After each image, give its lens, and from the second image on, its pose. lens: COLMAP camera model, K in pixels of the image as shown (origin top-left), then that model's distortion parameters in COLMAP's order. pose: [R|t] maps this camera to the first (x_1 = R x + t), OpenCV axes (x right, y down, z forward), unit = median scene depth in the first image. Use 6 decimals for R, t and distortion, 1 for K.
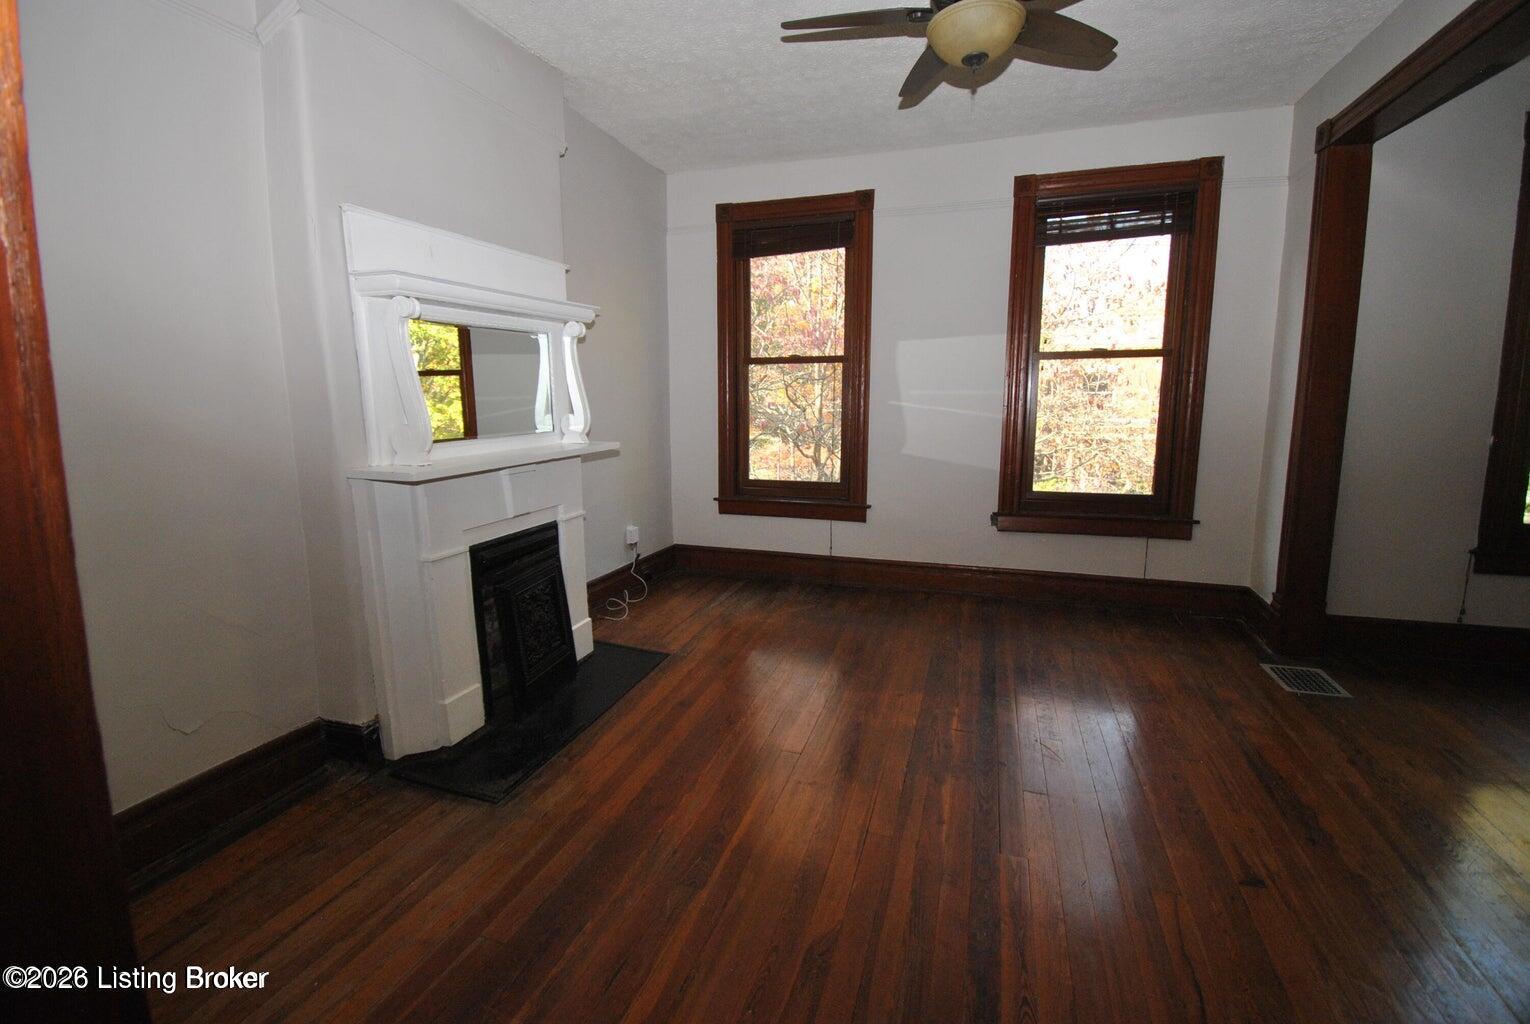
lens RADIAL K [[692.6, 0, 764.7], [0, 692.6, 504.7], [0, 0, 1]] dist [0.006010, 0.000037]
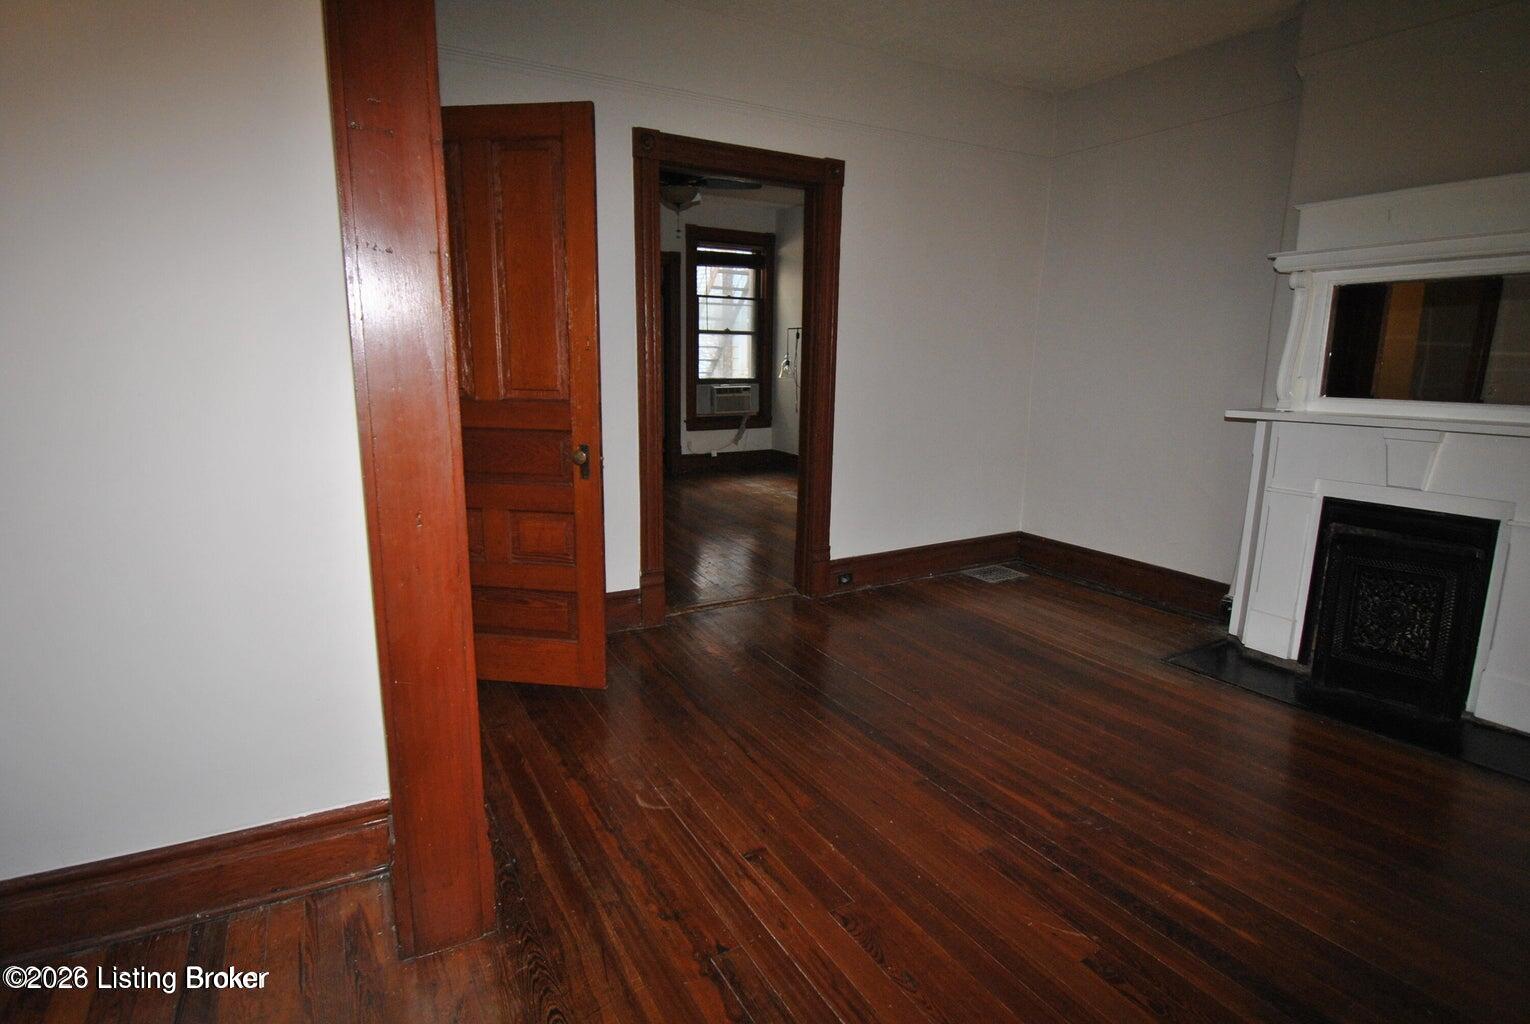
lens RADIAL K [[772.3, 0, 755.4], [0, 772.3, 503.4], [0, 0, 1]] dist [0.000179, -0.000518]
pose [[-0.674804, 0.132561, -0.725994, 0.689119], [-0.126178, 0.948527, 0.290475, -0.109310], [0.727130, 0.287618, -0.623344, 0.745400]]
